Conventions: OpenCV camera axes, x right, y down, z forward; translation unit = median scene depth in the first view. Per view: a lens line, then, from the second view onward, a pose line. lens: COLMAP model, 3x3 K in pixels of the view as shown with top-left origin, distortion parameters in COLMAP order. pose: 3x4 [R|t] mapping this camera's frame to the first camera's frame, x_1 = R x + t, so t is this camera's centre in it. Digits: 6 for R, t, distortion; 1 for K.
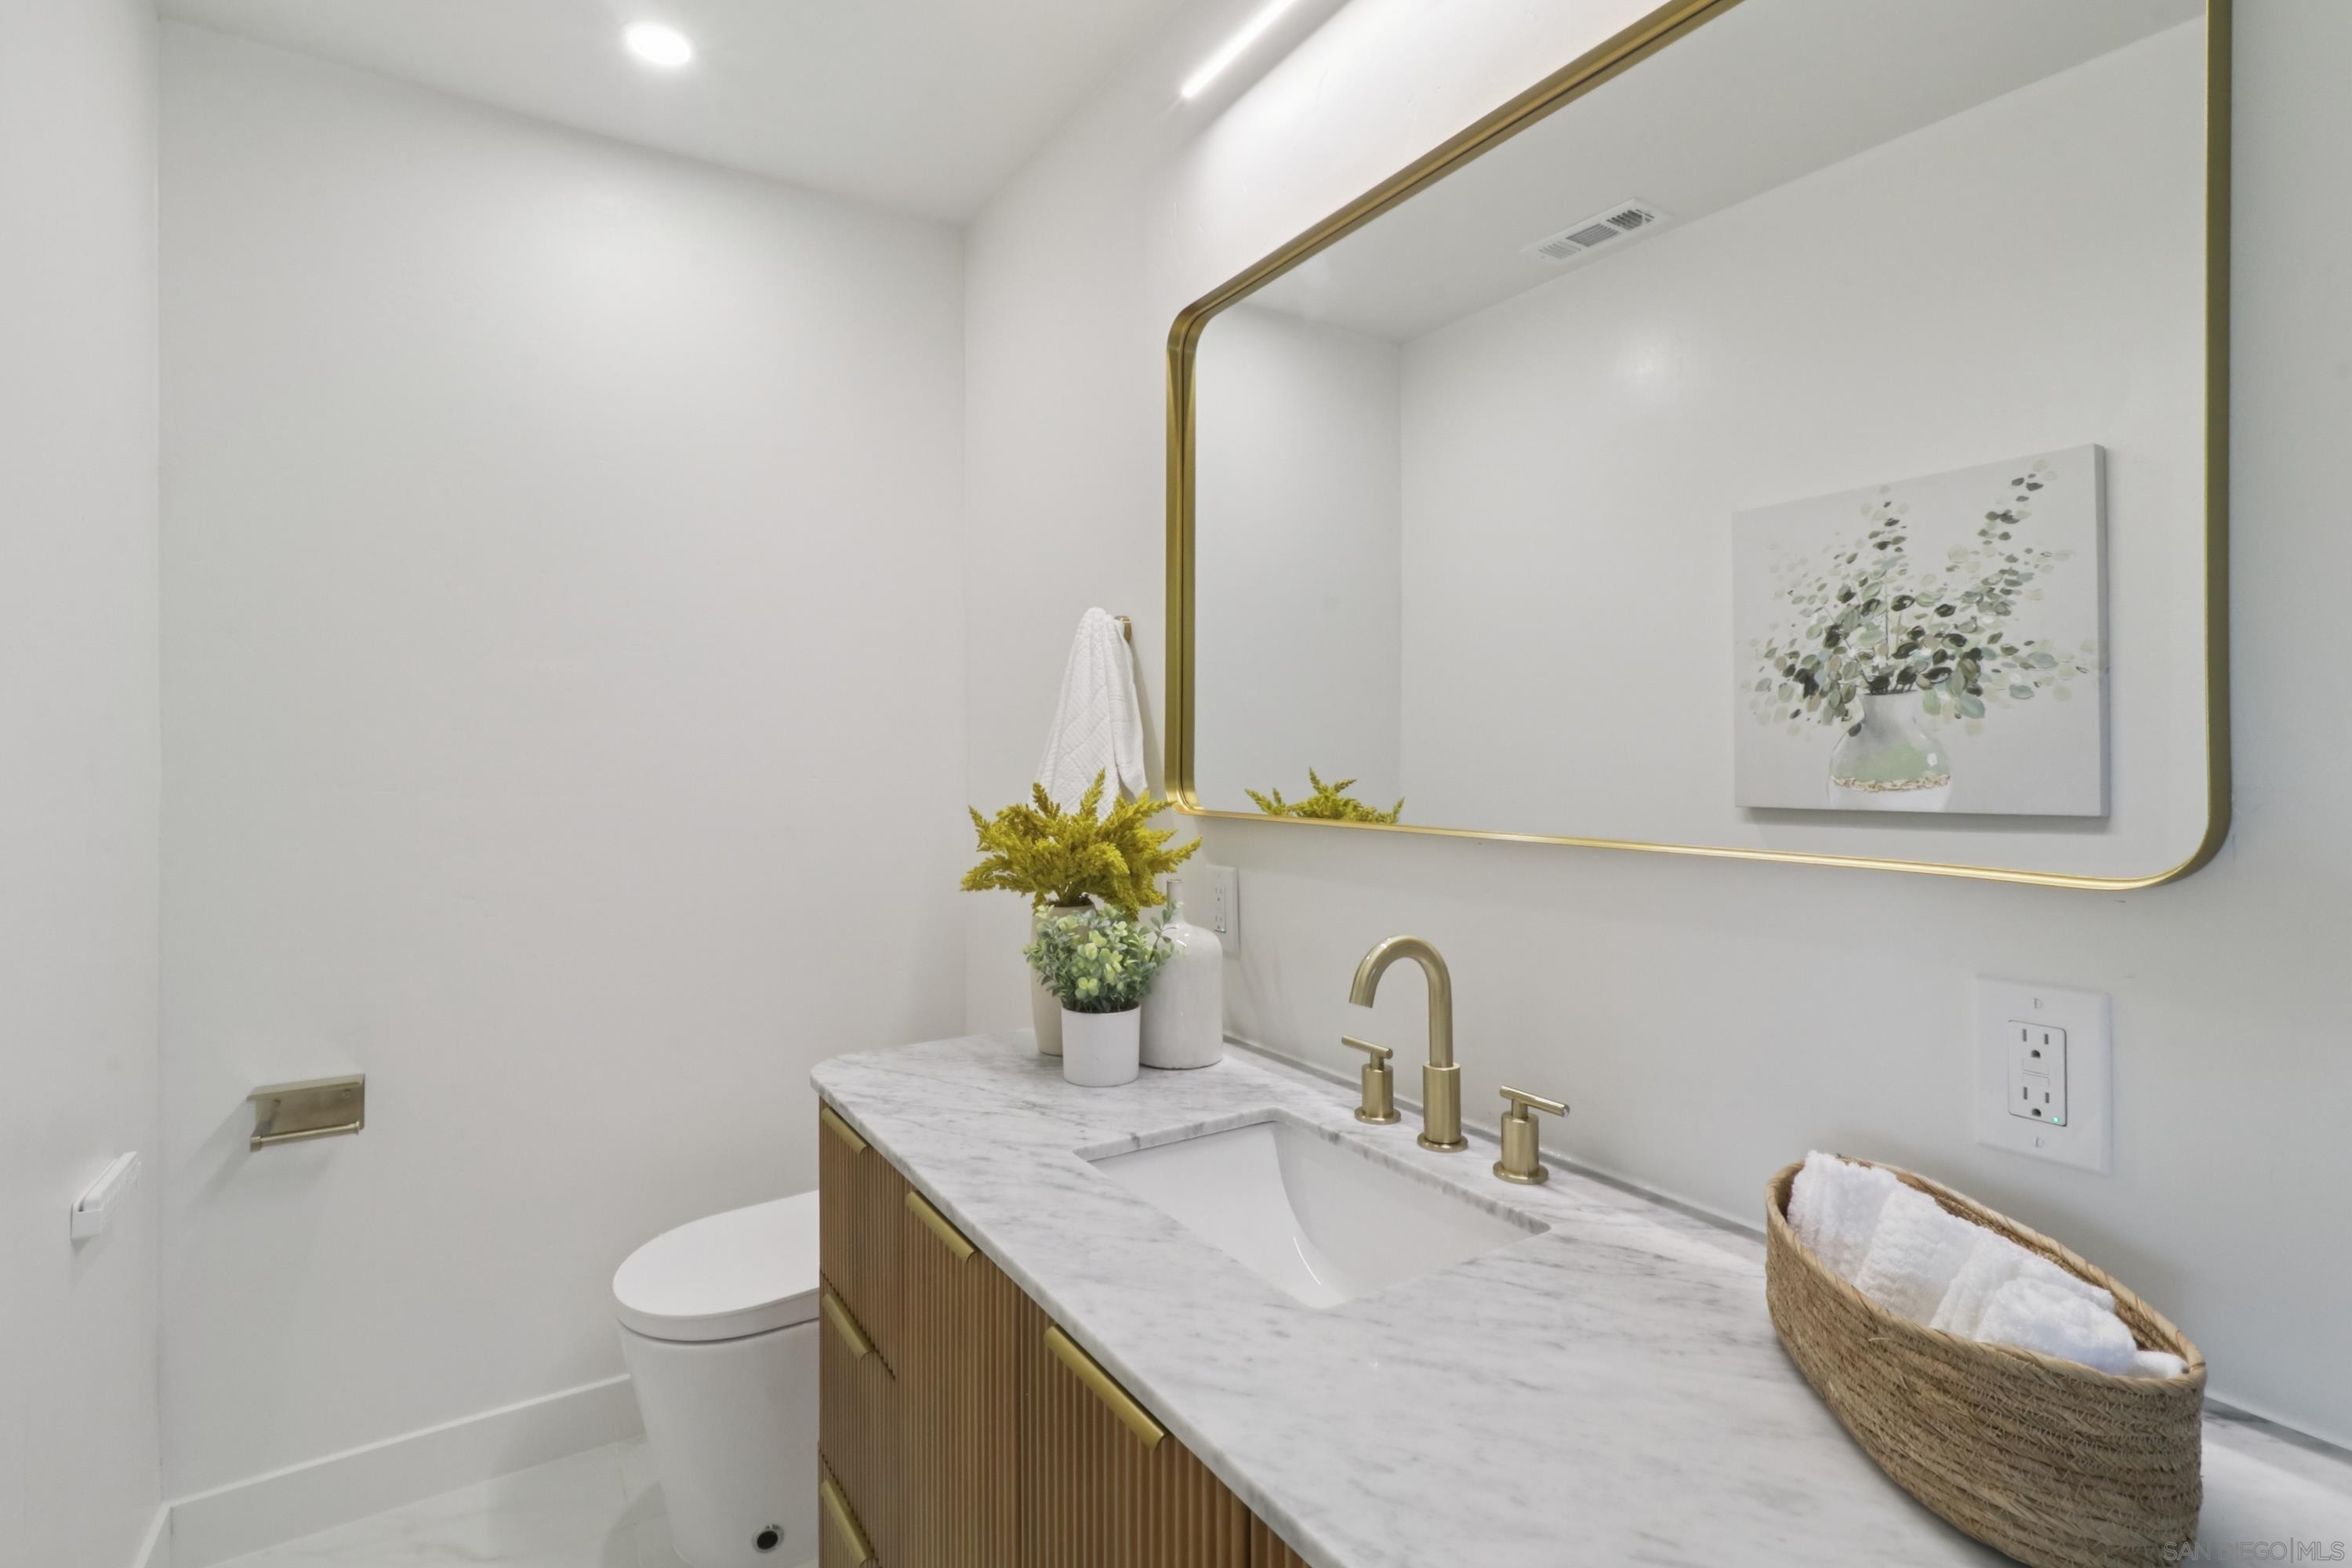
lens RADIAL K [[1117.4, 0, 1164.6], [0, 1117.4, 768.7], [0, 0, 1]] dist [0.004535, 0.001889]
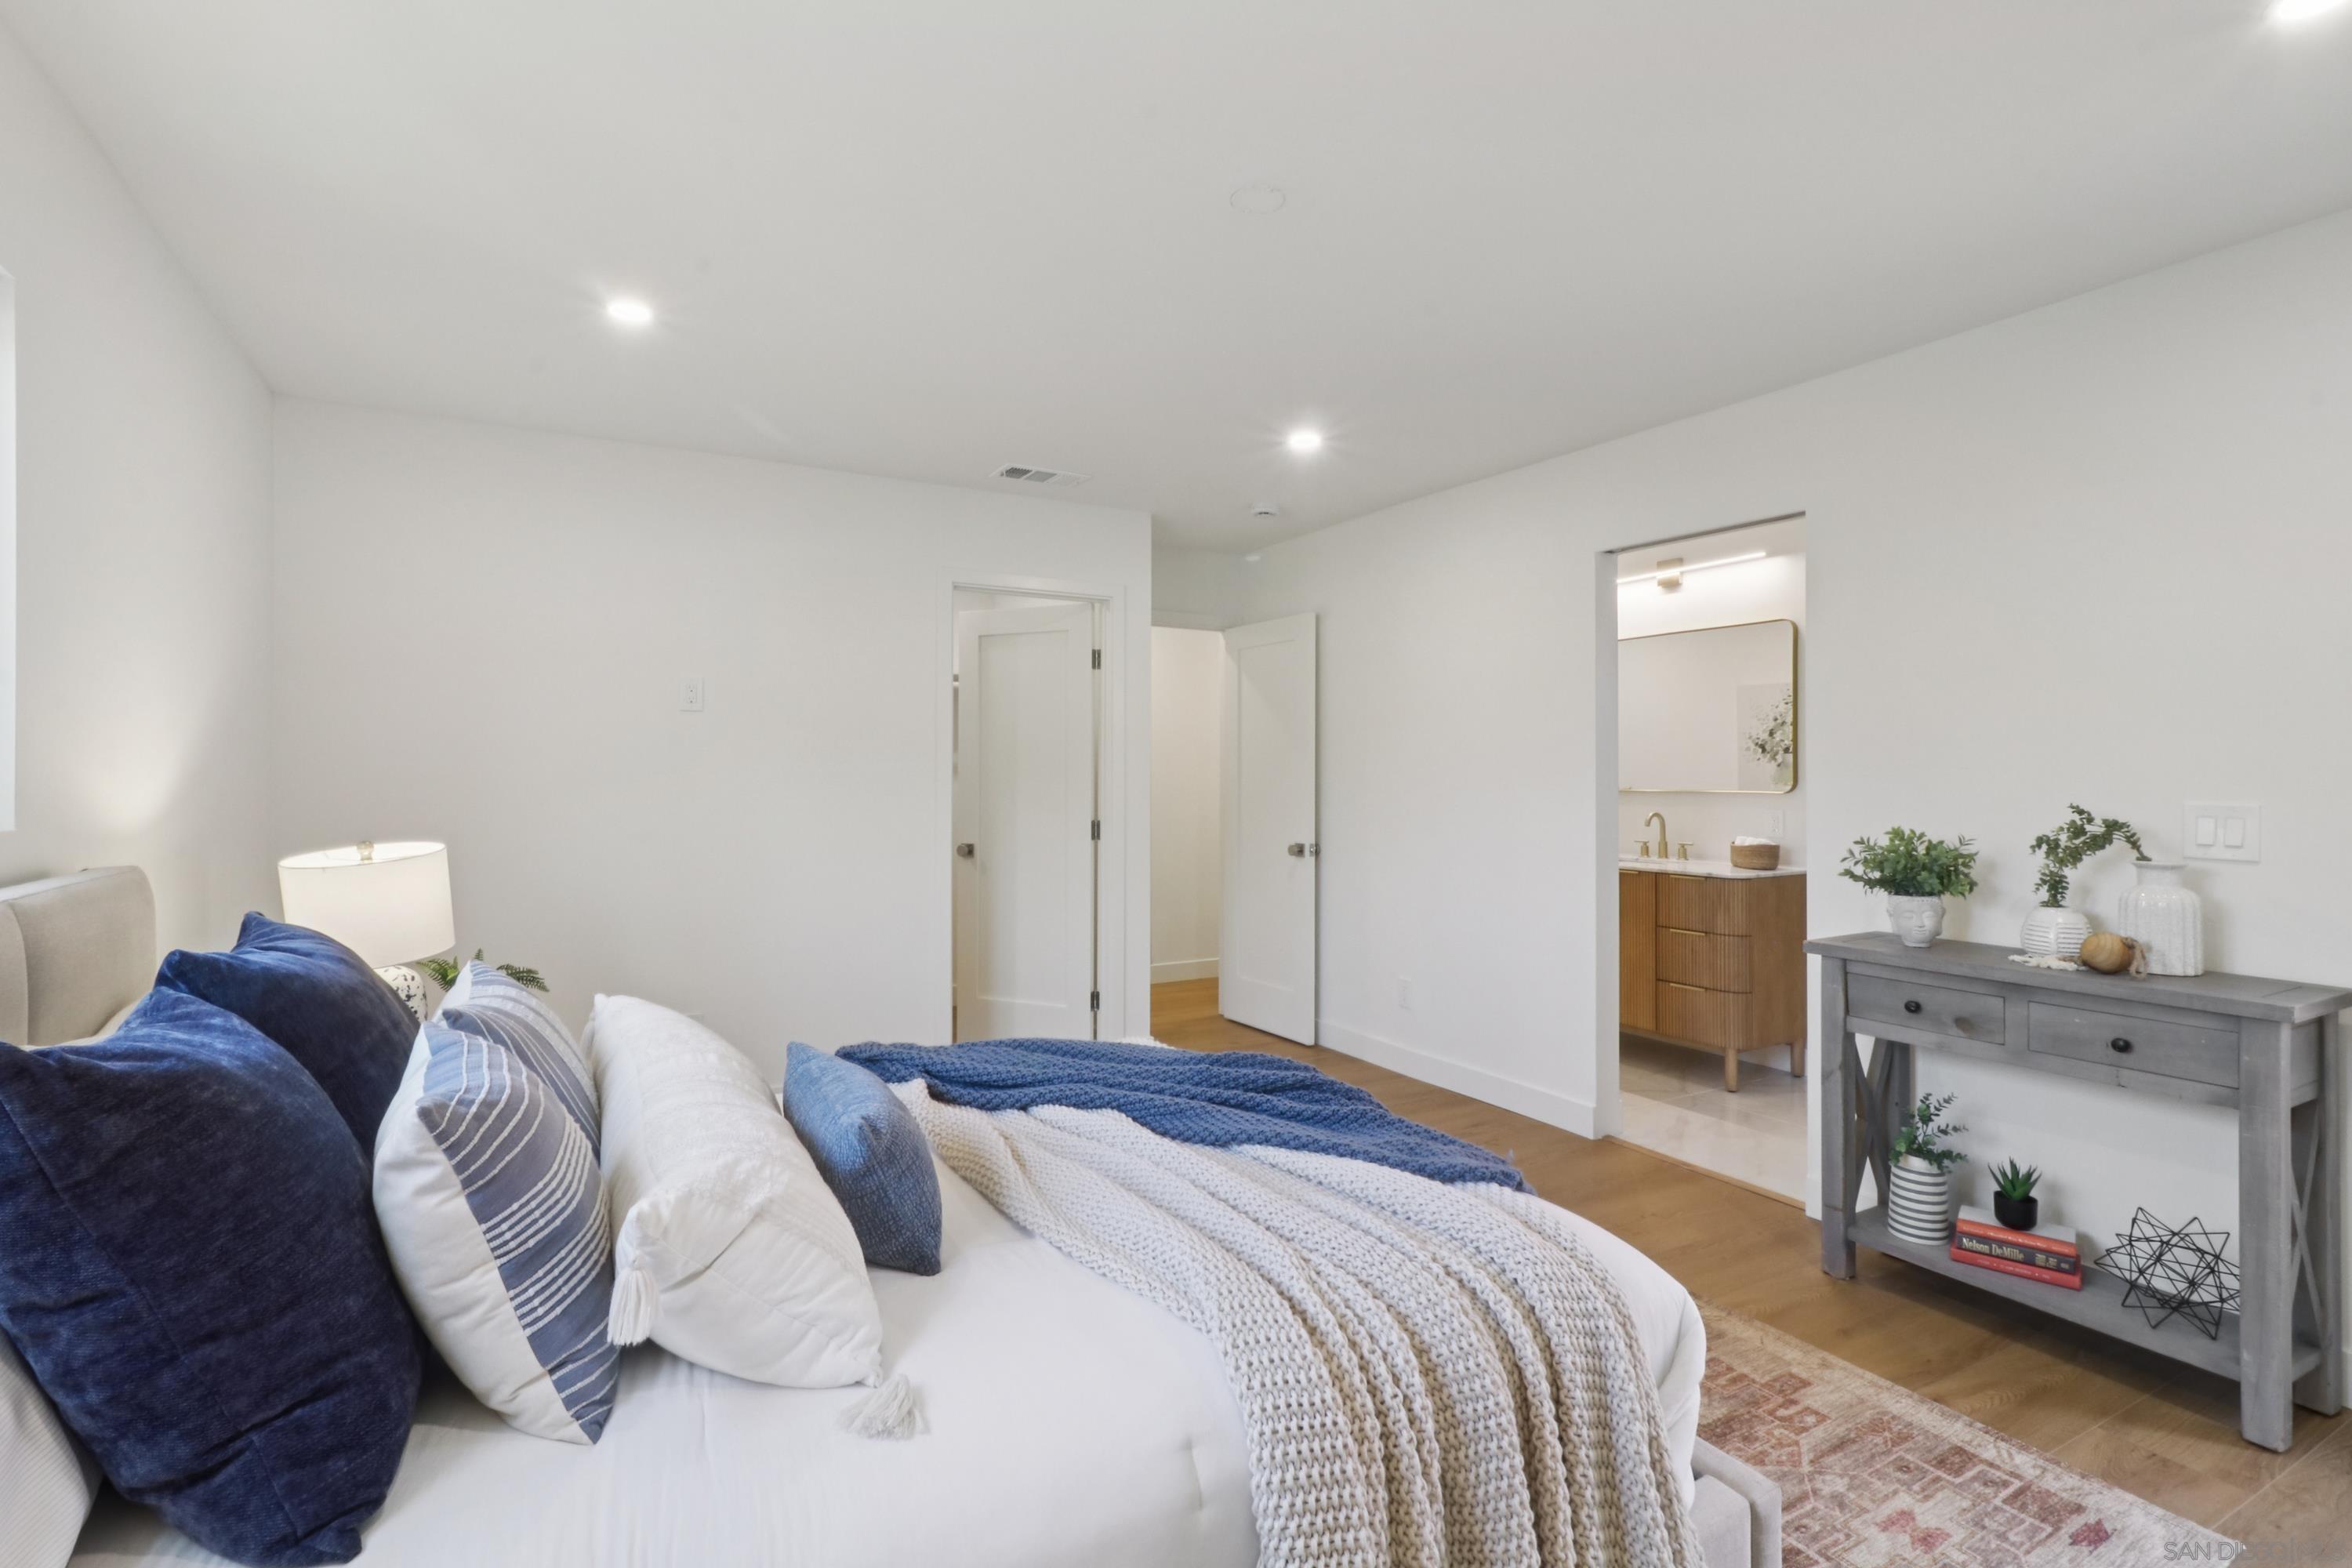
lens RADIAL K [[1117.4, 0, 1159.1], [0, 1117.4, 765.8], [0, 0, 1]] dist [0.004535, 0.001889]
pose [[0.999281, 0.003751, -0.037732, -1.271660], [-0.004444, 0.999823, -0.018309, 0.039181], [0.037657, 0.018463, 0.999120, -2.831616]]
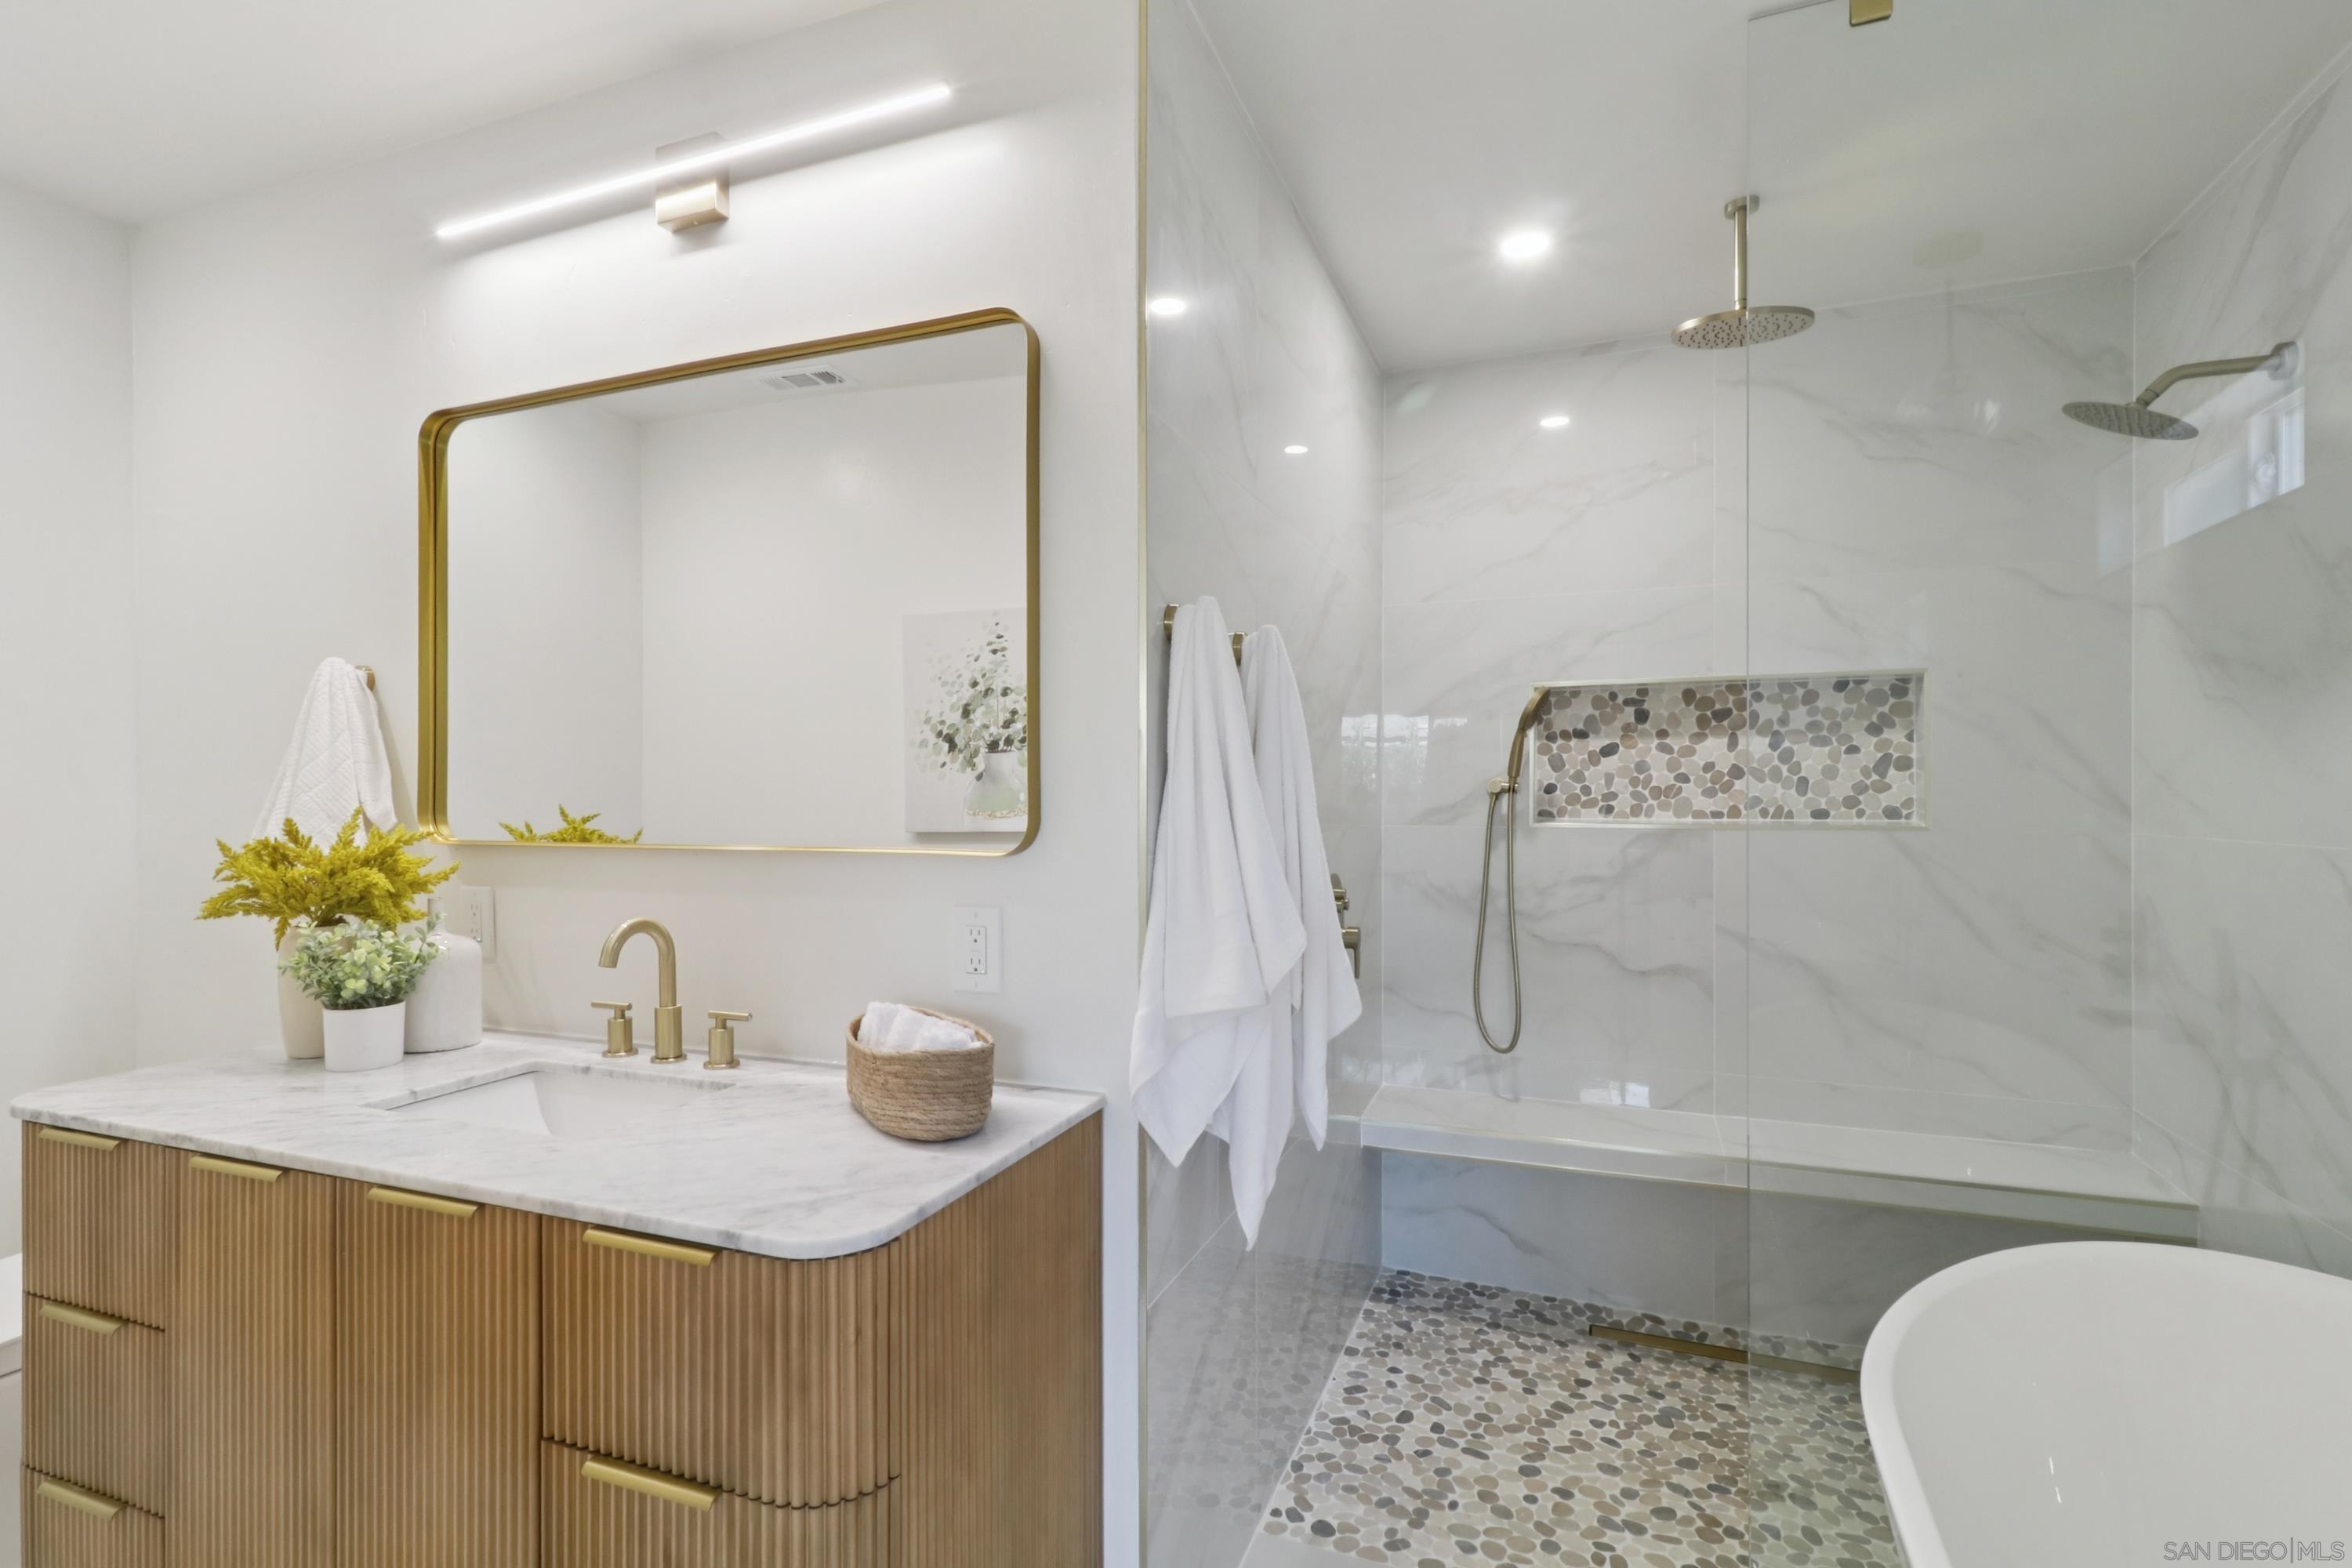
lens RADIAL K [[1117.4, 0, 1164.8], [0, 1117.4, 793.8], [0, 0, 1]] dist [0.004535, 0.001889]
pose [[0.801061, 0.000572, 0.598583, -0.083394], [0.007139, 0.999919, -0.010509, 0.006641], [-0.598541, 0.012691, 0.800992, -0.436899]]
